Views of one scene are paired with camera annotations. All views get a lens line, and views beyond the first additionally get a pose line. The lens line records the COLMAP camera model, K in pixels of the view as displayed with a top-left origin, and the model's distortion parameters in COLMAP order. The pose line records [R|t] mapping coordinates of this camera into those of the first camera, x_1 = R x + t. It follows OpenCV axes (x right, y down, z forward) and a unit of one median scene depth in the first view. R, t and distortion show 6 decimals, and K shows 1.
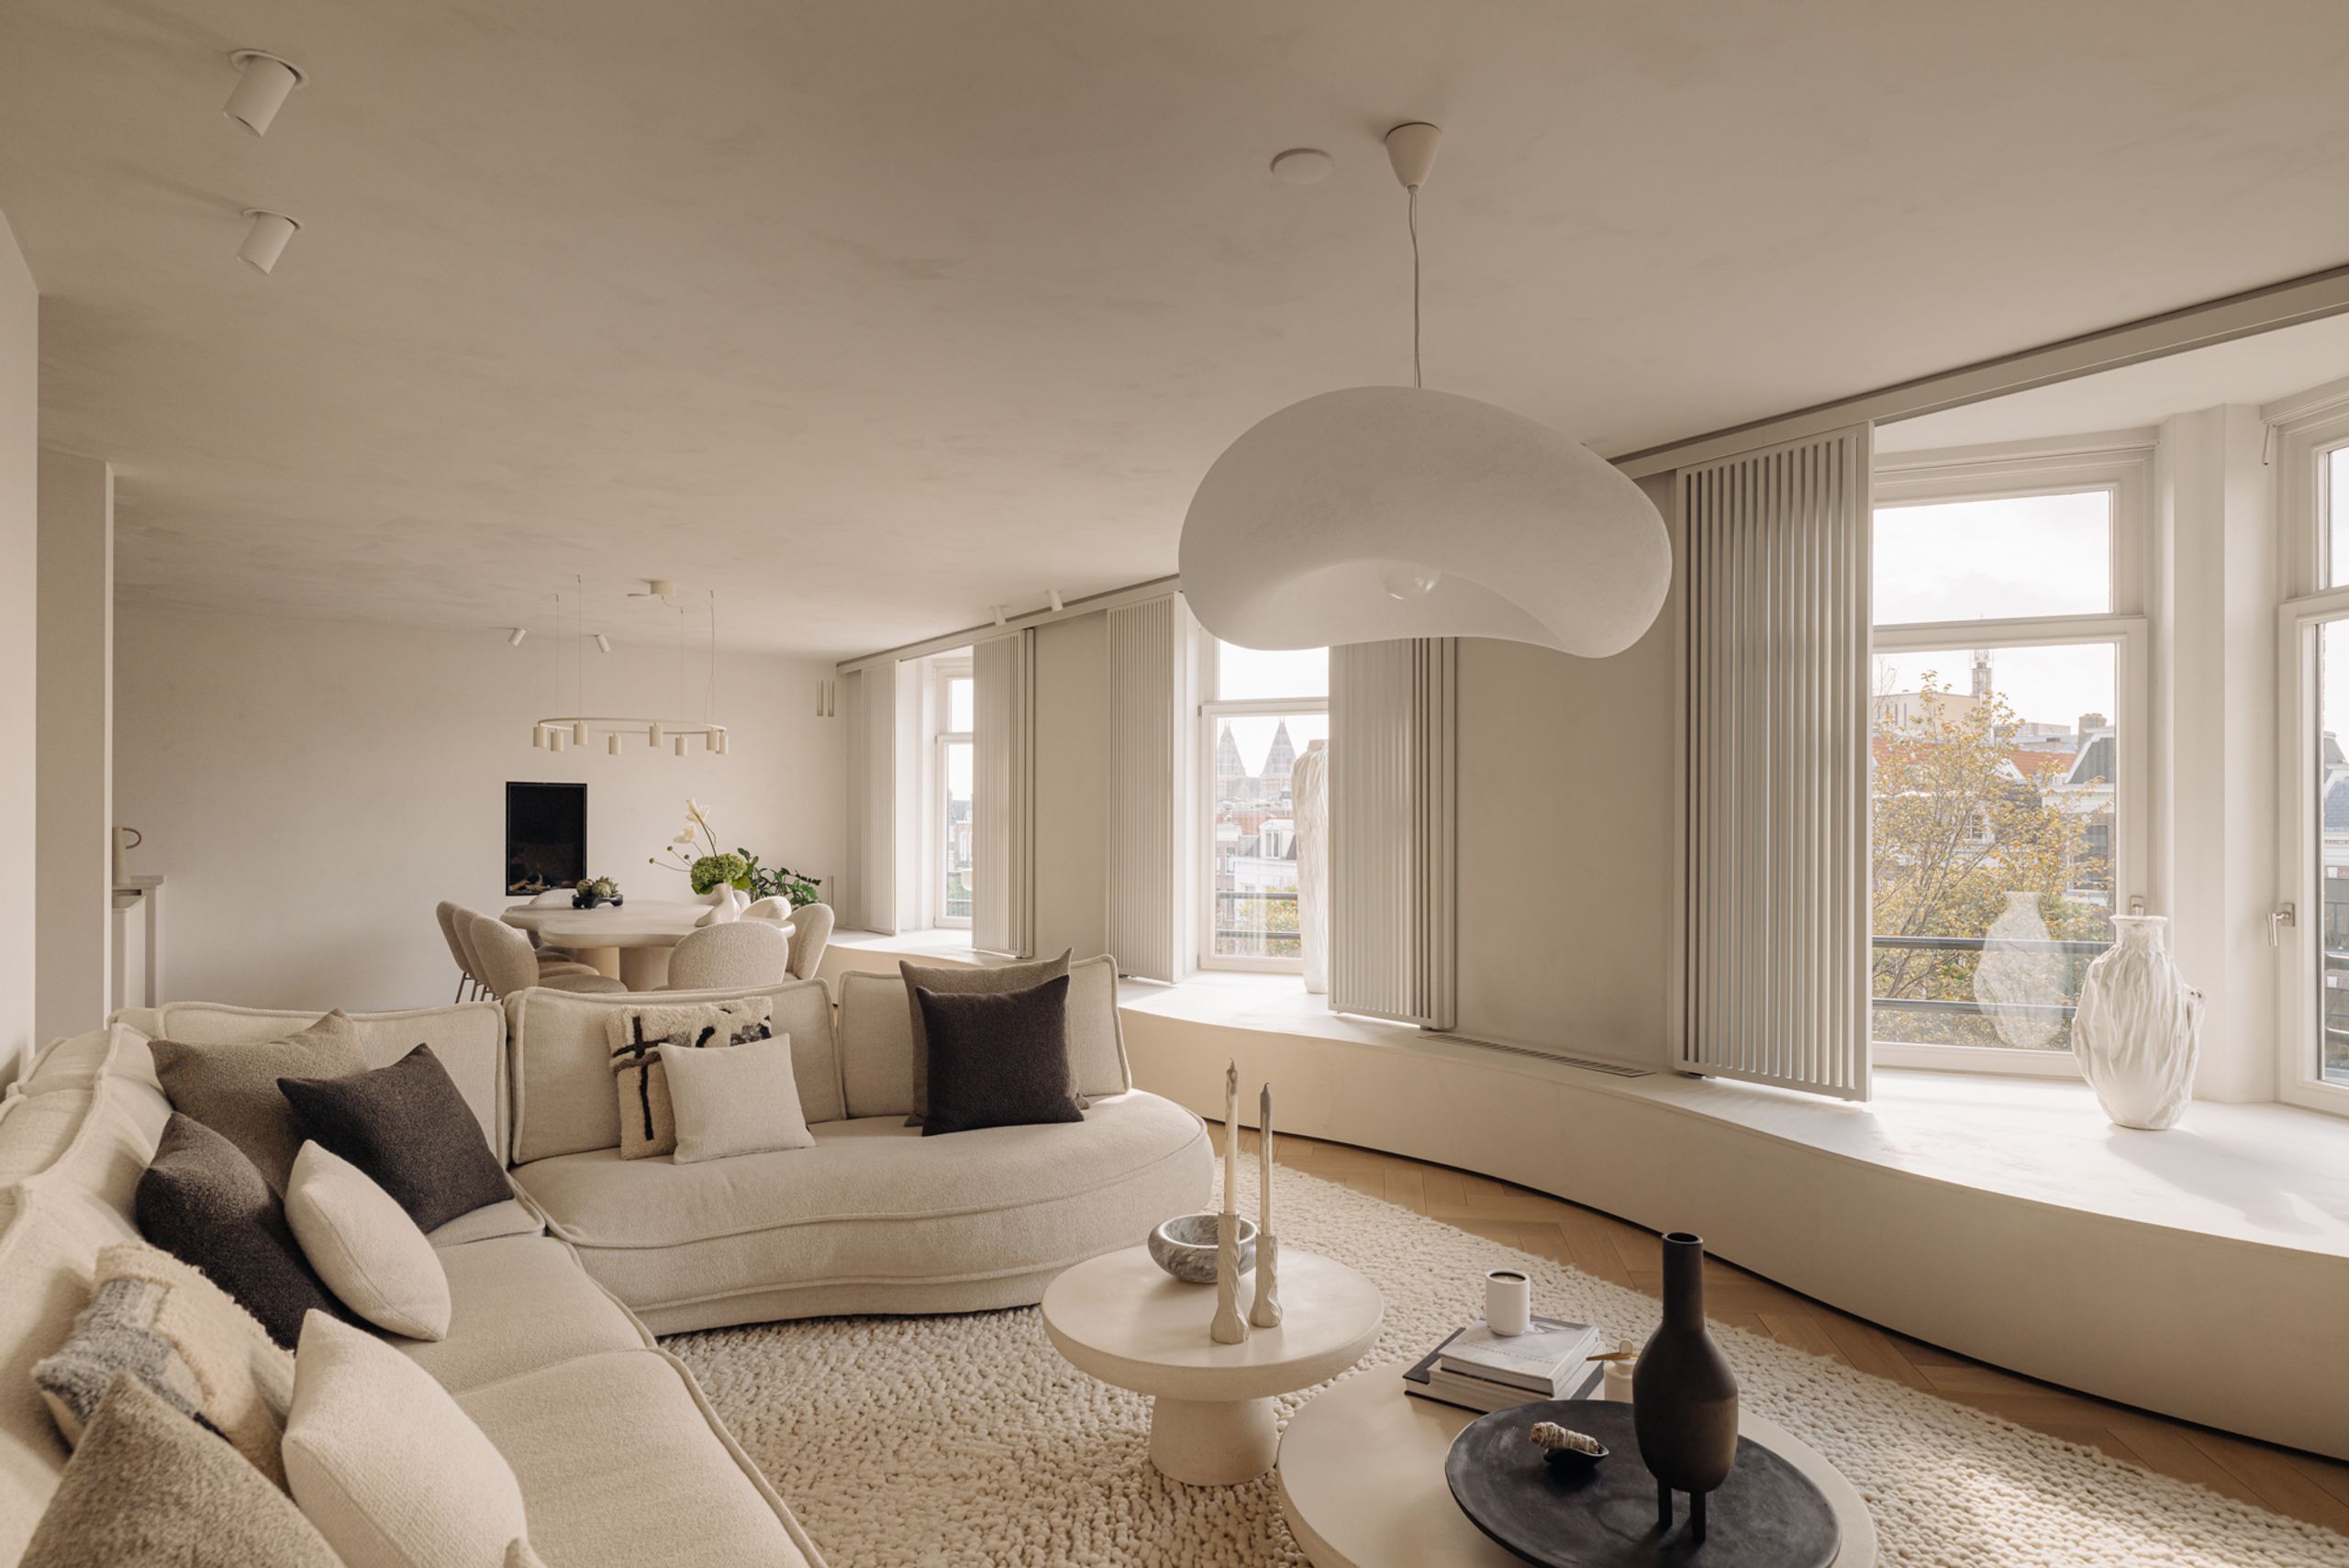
lens RADIAL K [[1240.4, 0, 1176.3], [0, 1240.4, 814.2], [0, 0, 1]] dist [-0.006310, -0.000733]
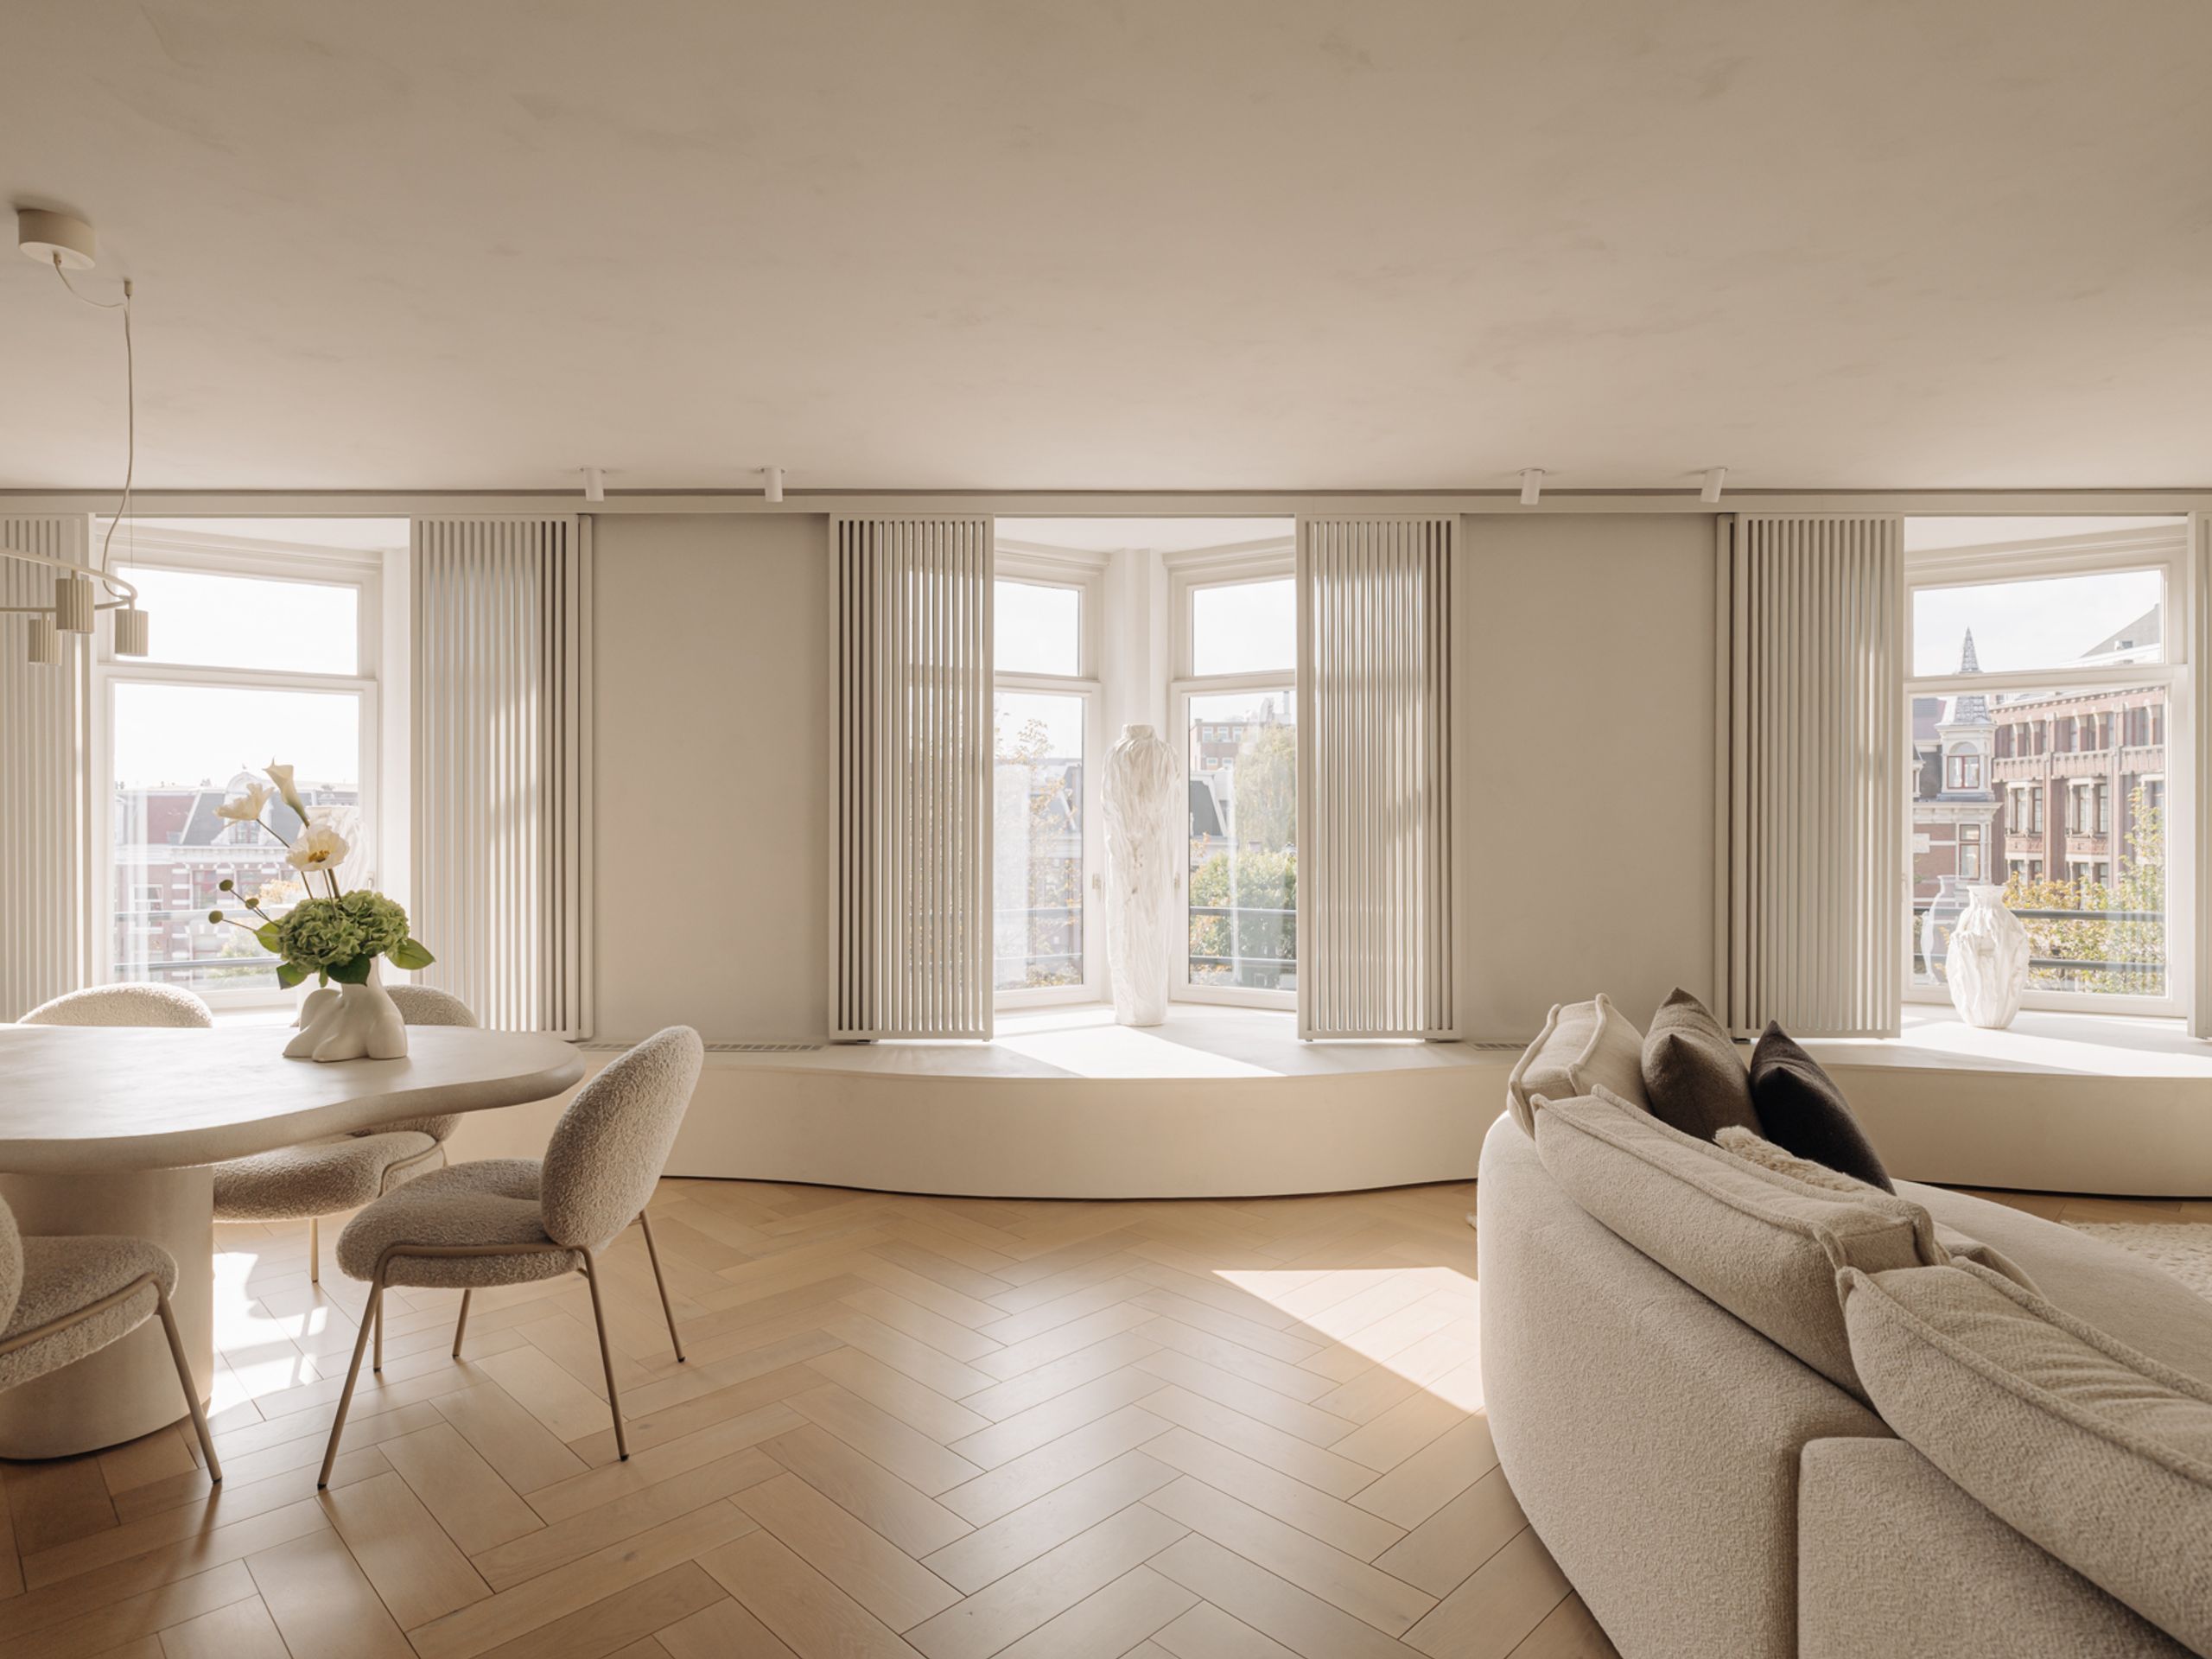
lens RADIAL K [[1025.7, 0, 1096.3], [0, 1025.7, 829.7], [0, 0, 1]] dist [-0.004872, -0.000400]
pose [[0.612321, -0.009931, 0.790547, -0.211075], [-0.001965, 0.999899, 0.014083, 0.000886], [-0.790607, -0.010177, 0.612239, 0.270258]]
